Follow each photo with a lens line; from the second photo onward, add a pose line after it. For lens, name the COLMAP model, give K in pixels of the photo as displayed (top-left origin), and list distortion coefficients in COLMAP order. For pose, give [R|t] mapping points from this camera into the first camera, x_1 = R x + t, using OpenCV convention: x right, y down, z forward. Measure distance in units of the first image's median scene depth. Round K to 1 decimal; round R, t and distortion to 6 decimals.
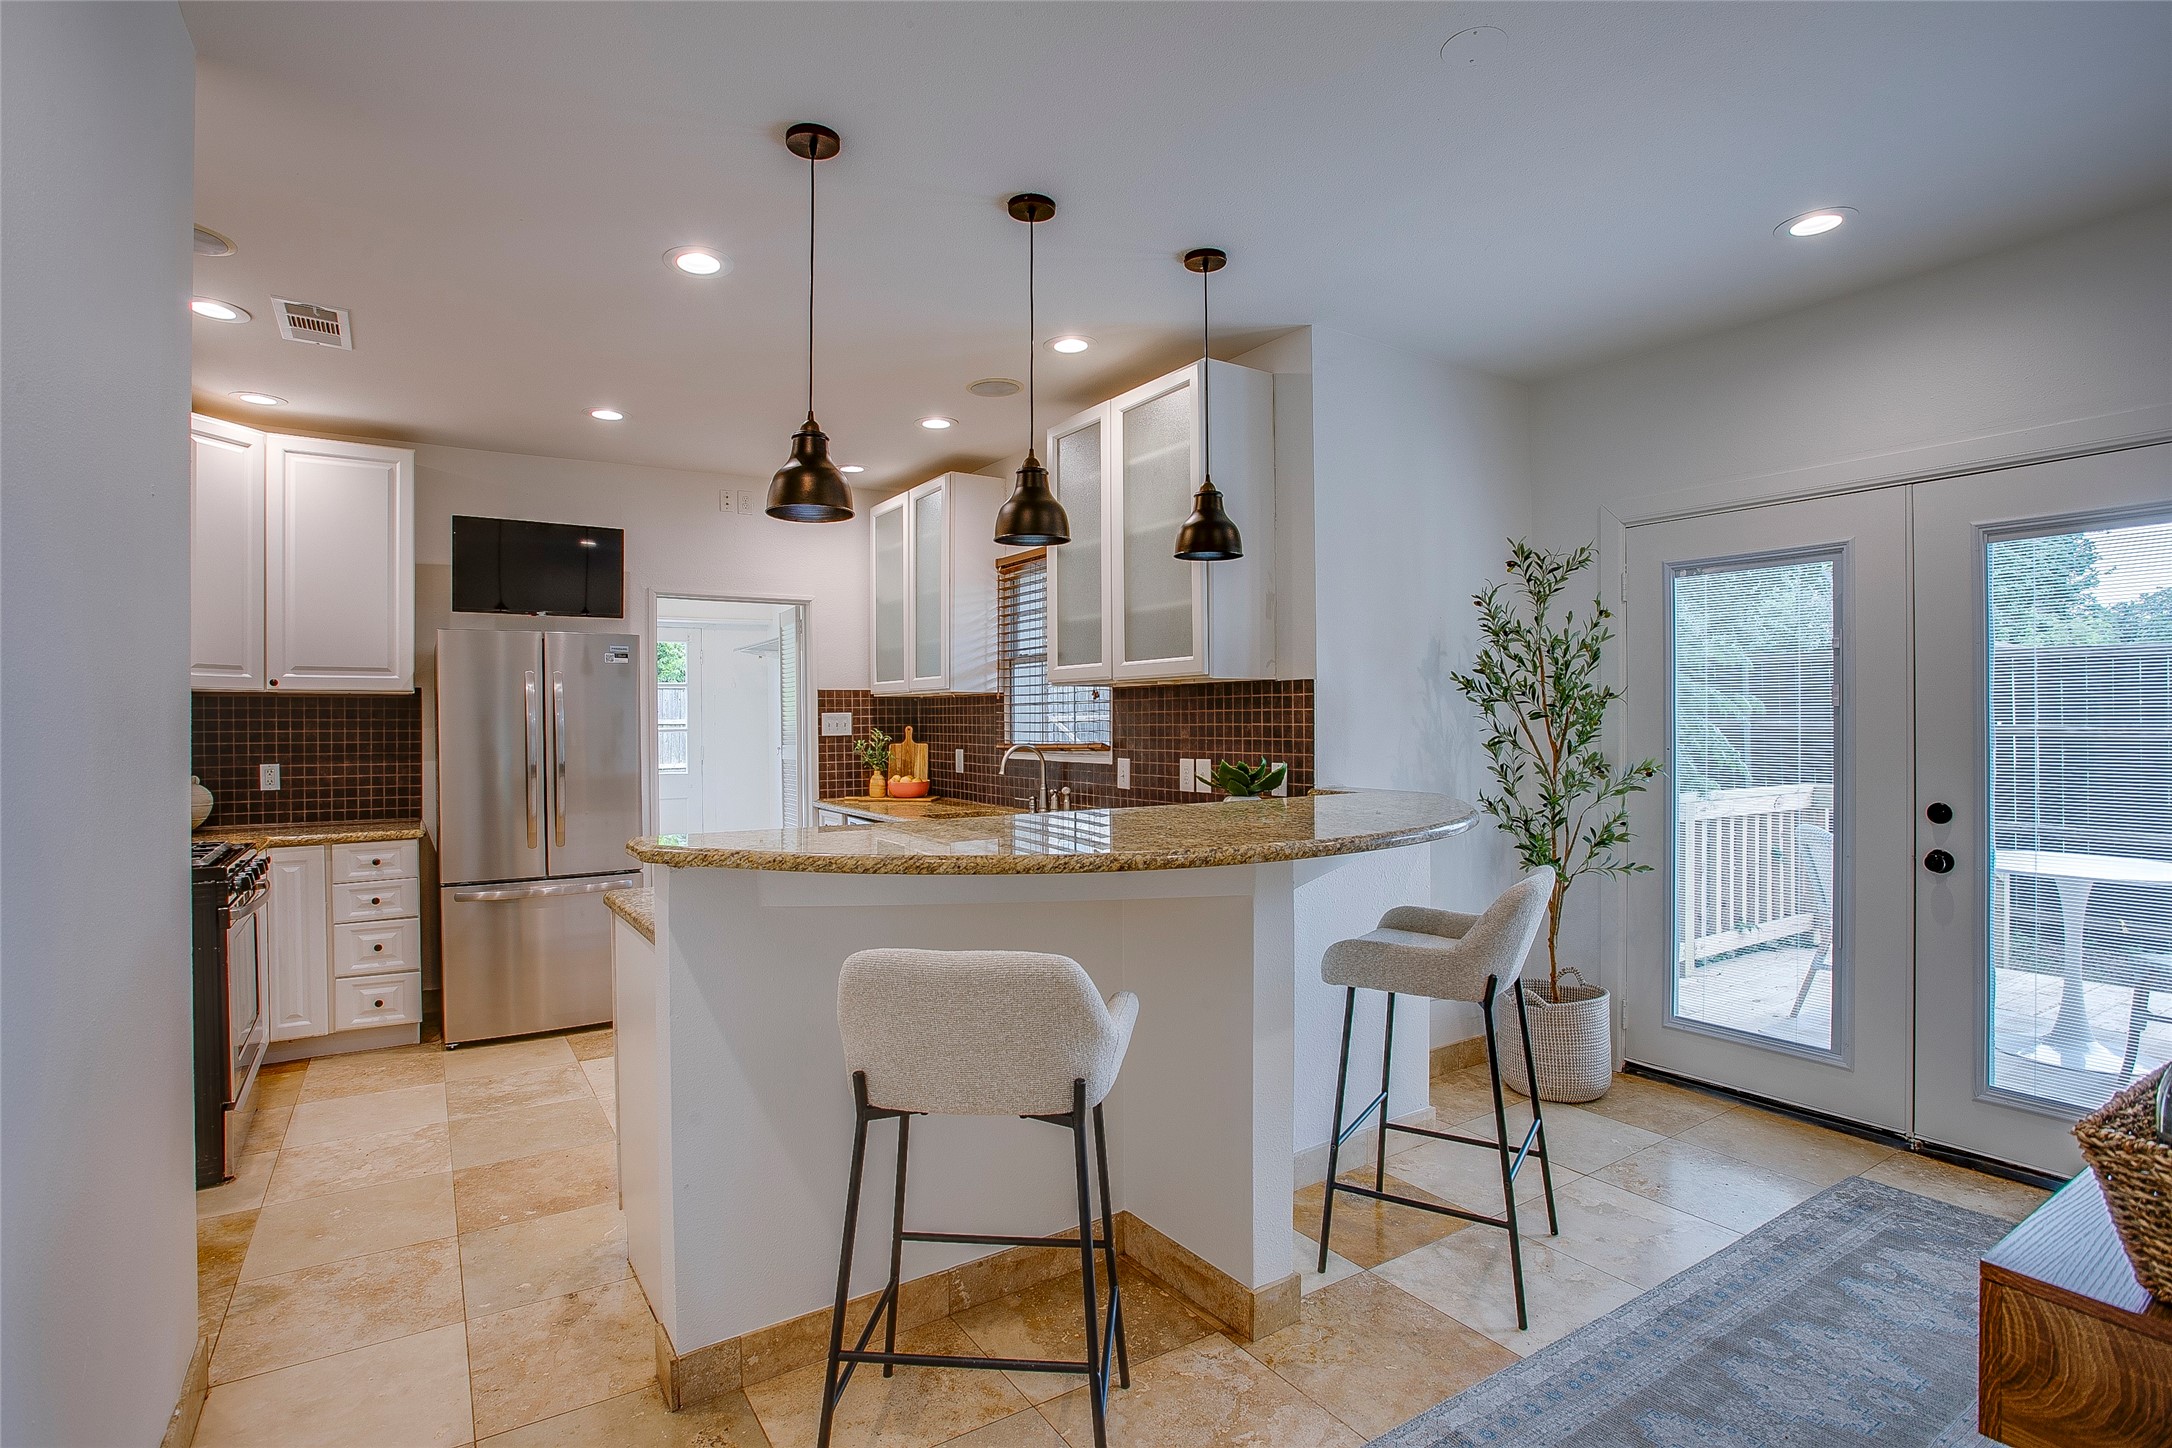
lens RADIAL K [[1046.7, 0, 1091.0], [0, 1046.7, 729.9], [0, 0, 1]] dist [-0.061109, 0.027211]
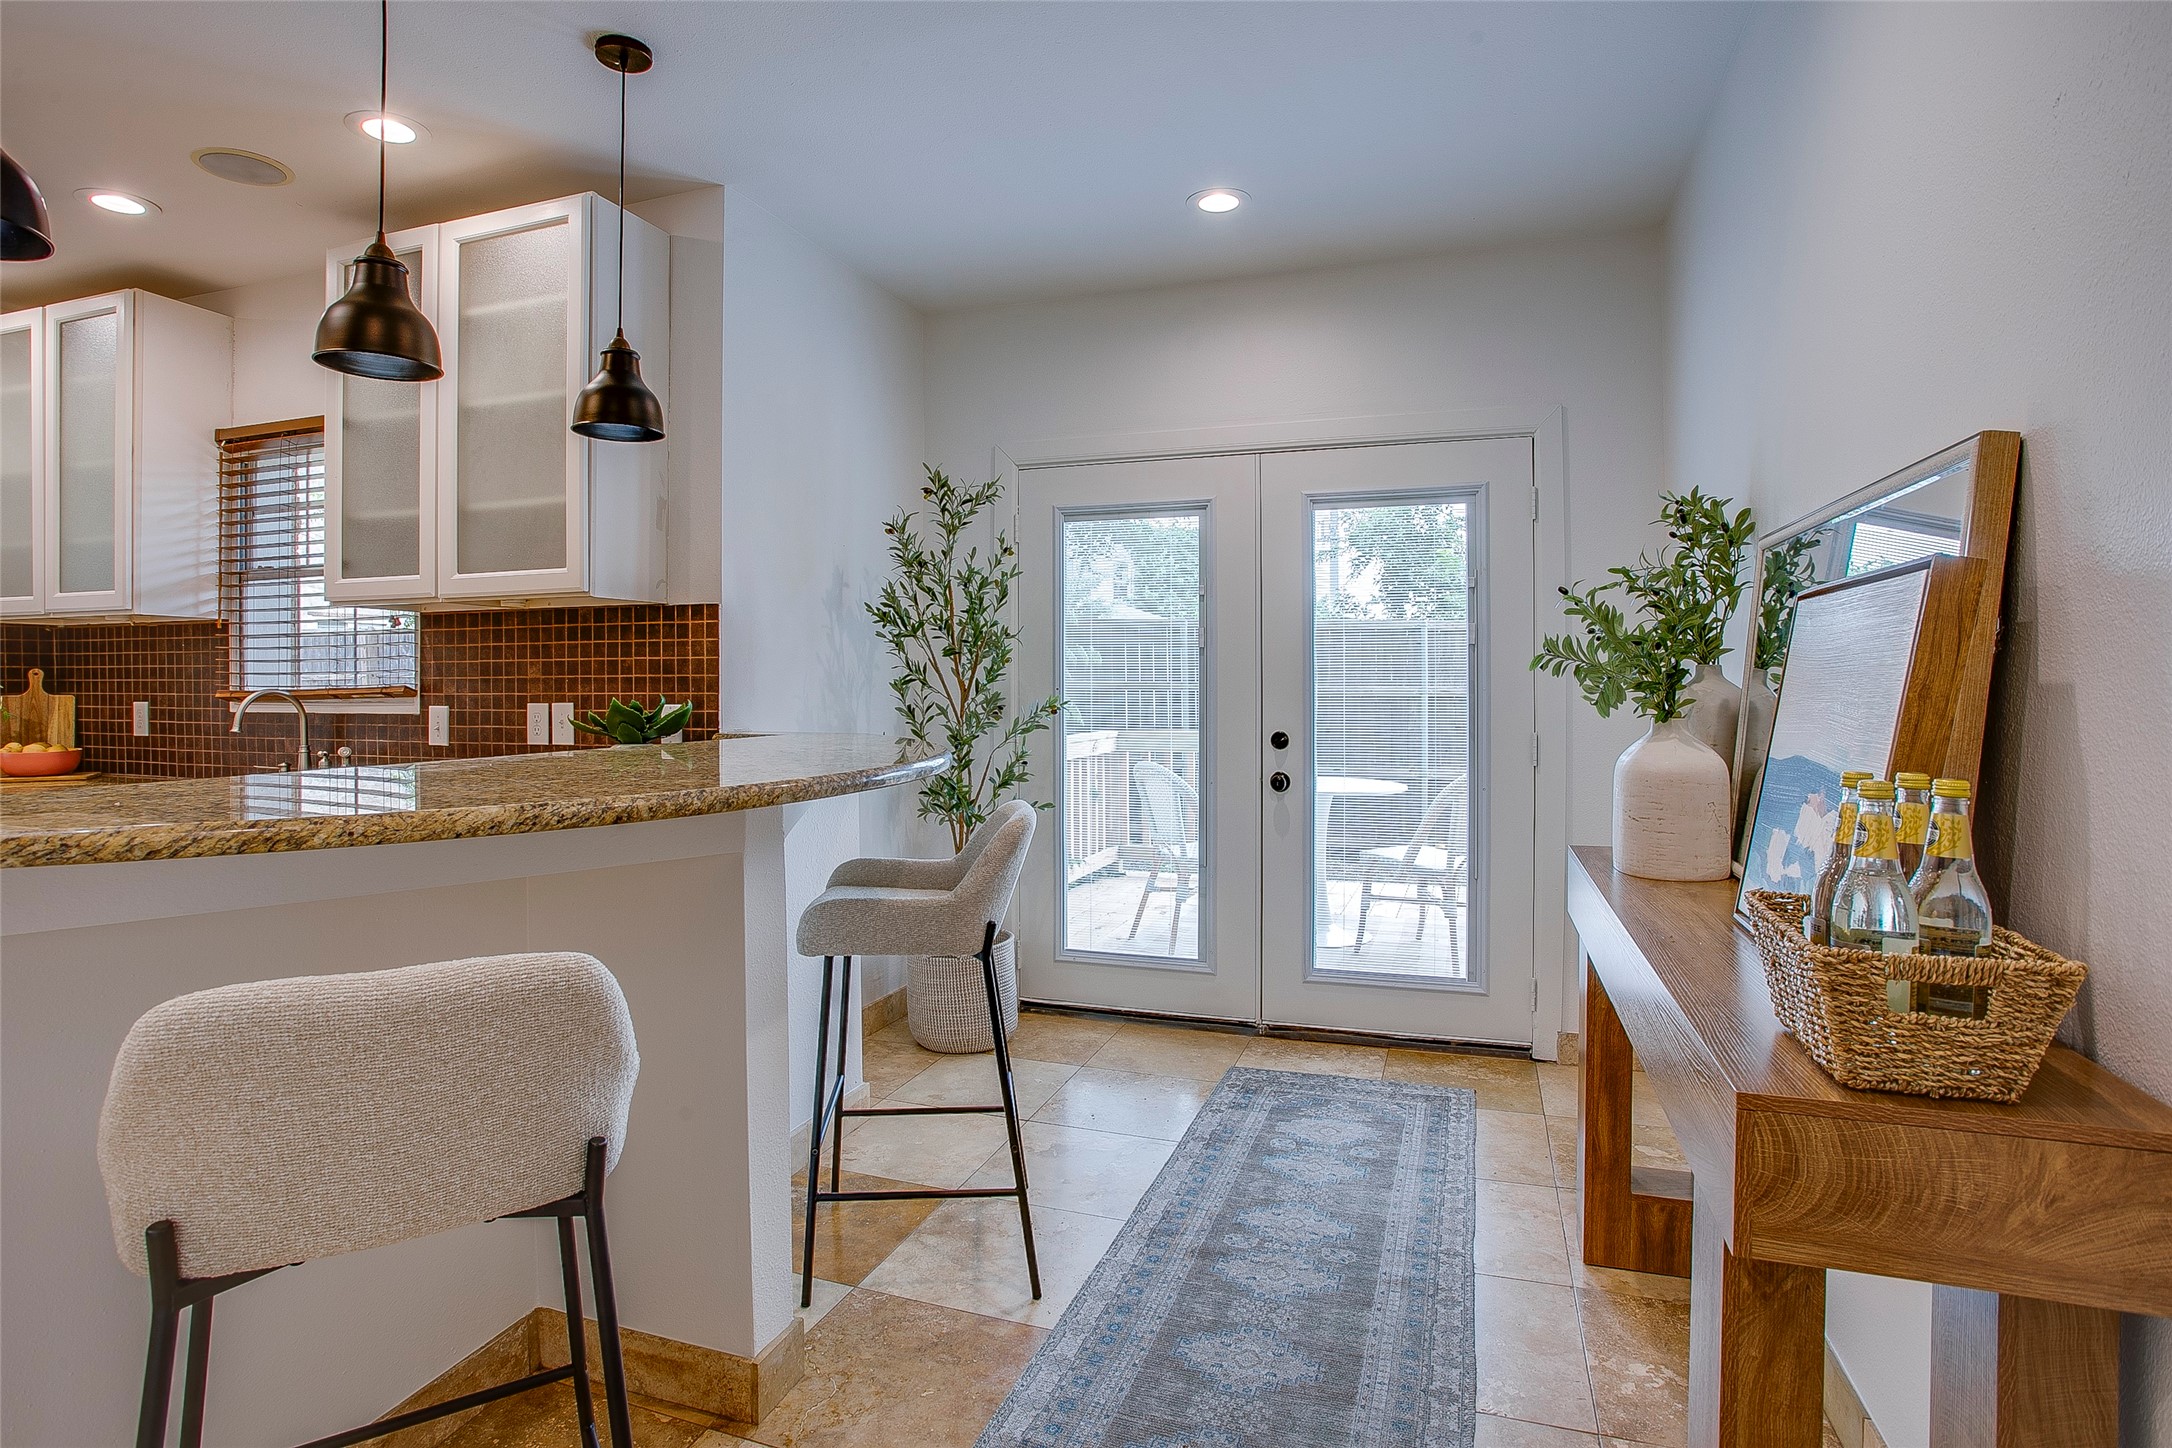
lens RADIAL K [[1091.1, 0, 1082.5], [0, 1091.1, 690.5], [0, 0, 1]] dist [-0.072542, 0.033079]
pose [[0.798245, -0.000581, 0.602333, -0.075559], [0.003224, 0.999989, -0.003308, 0.024630], [-0.602324, 0.004583, 0.798238, 0.121478]]
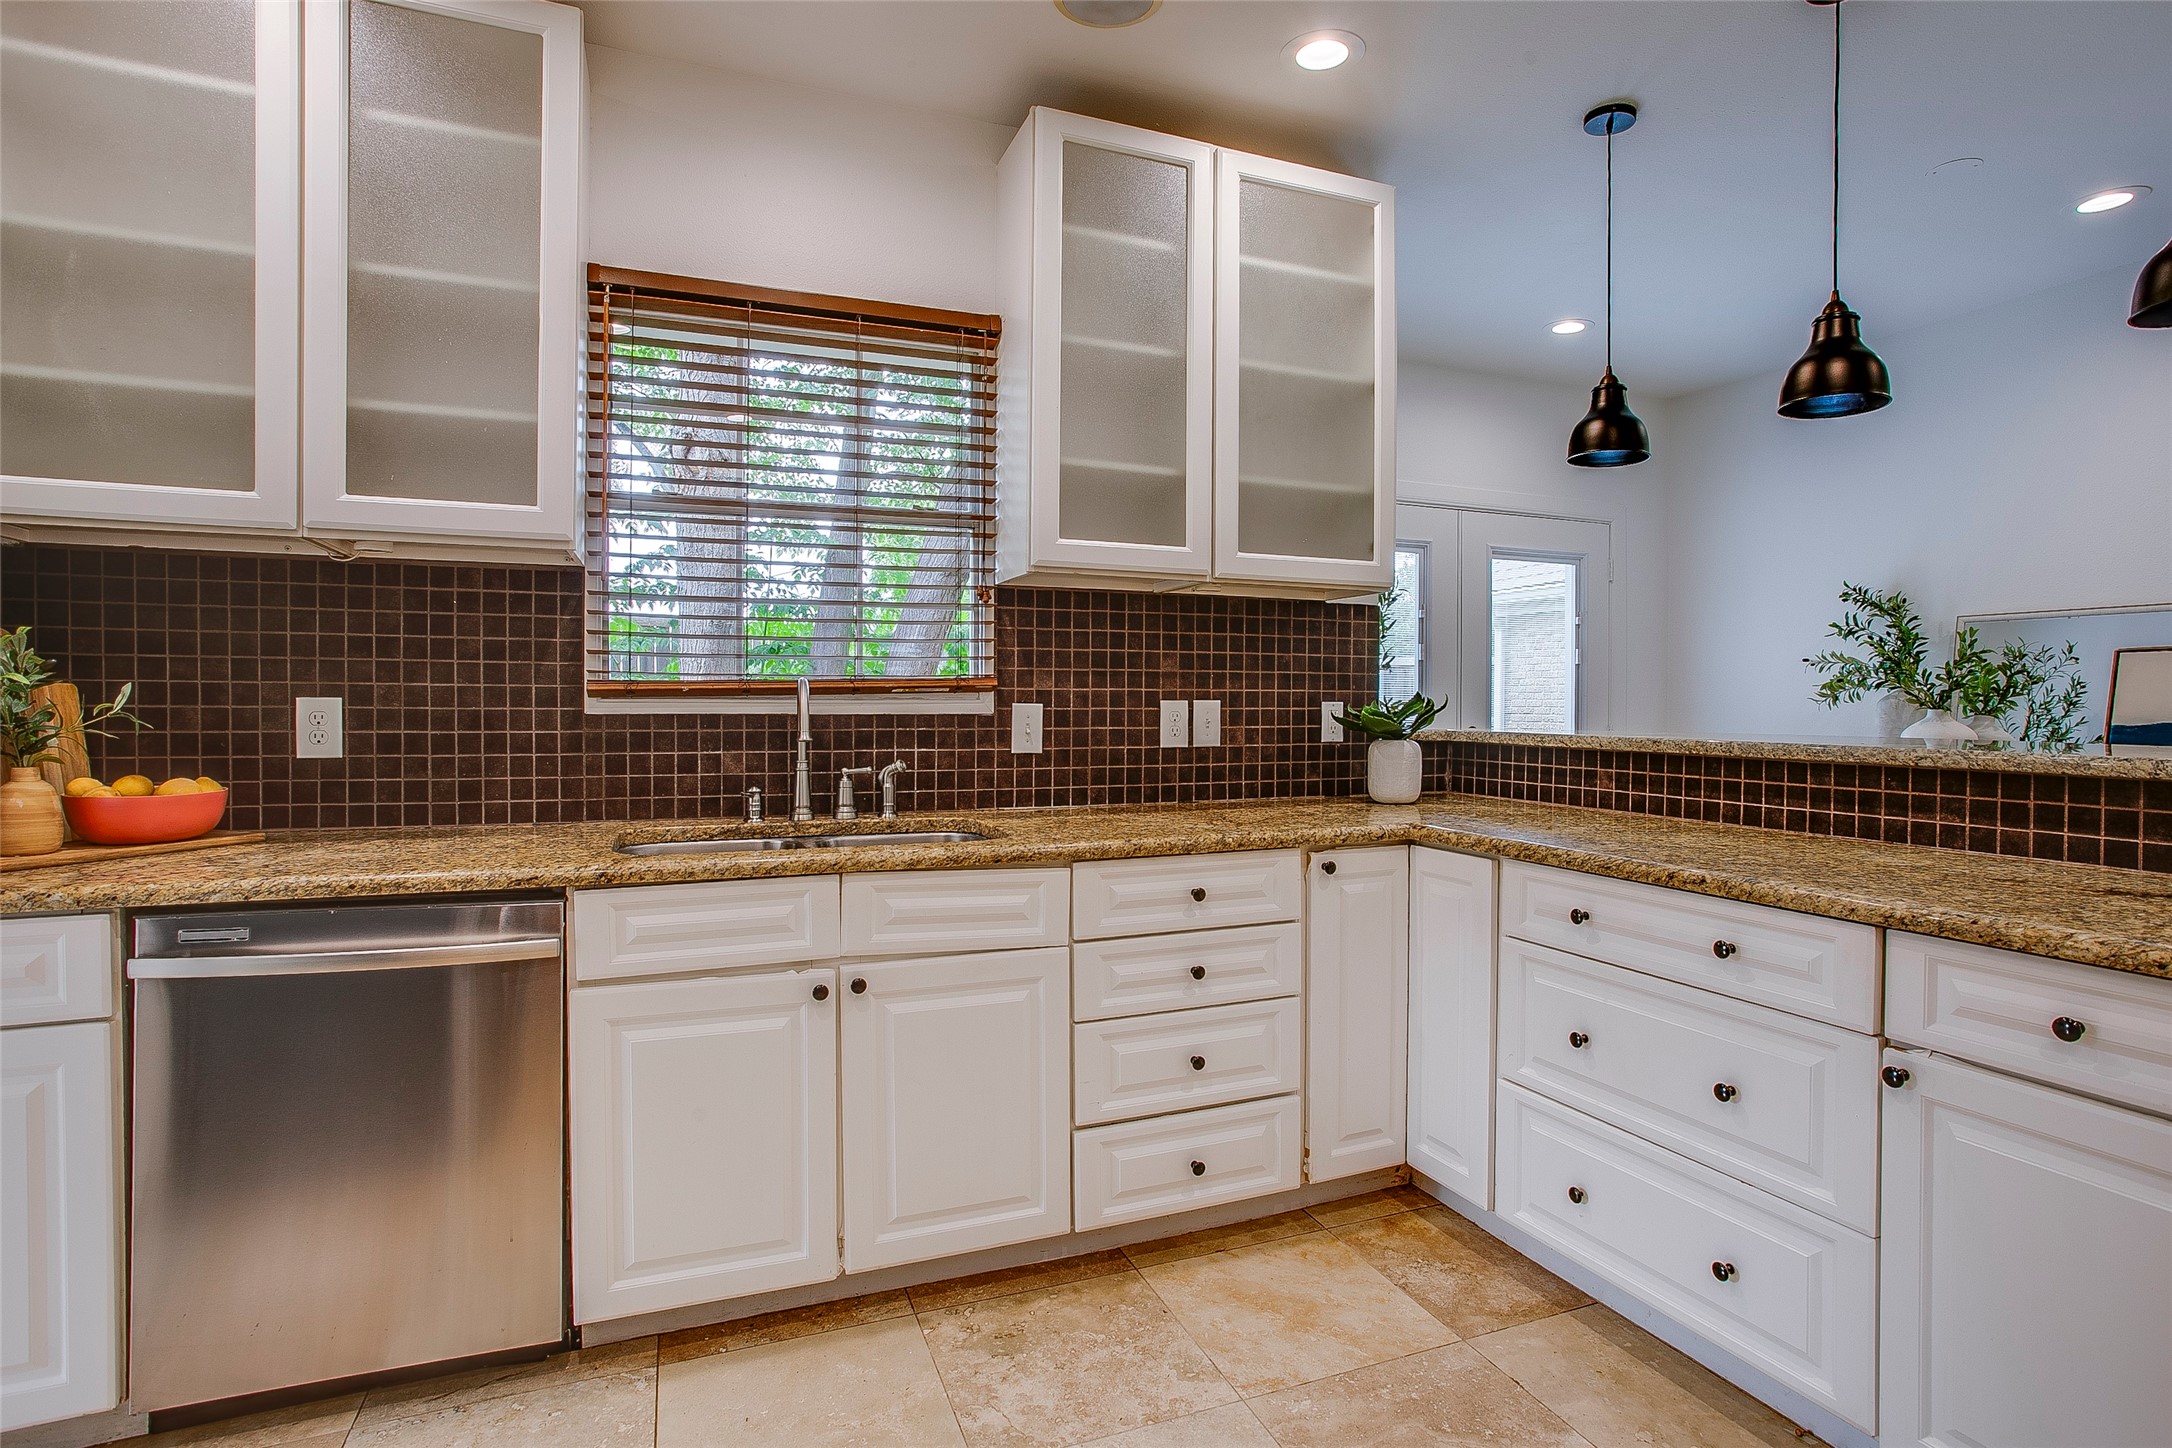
lens RADIAL K [[1091.1, 0, 1082.5], [0, 1091.1, 690.5], [0, 0, 1]] dist [-0.072542, 0.033079]
pose [[0.208721, 0.009969, 0.977924, -0.708856], [-0.002315, 0.999950, -0.009699, 0.031472], [-0.977972, -0.000239, 0.208734, 1.017816]]
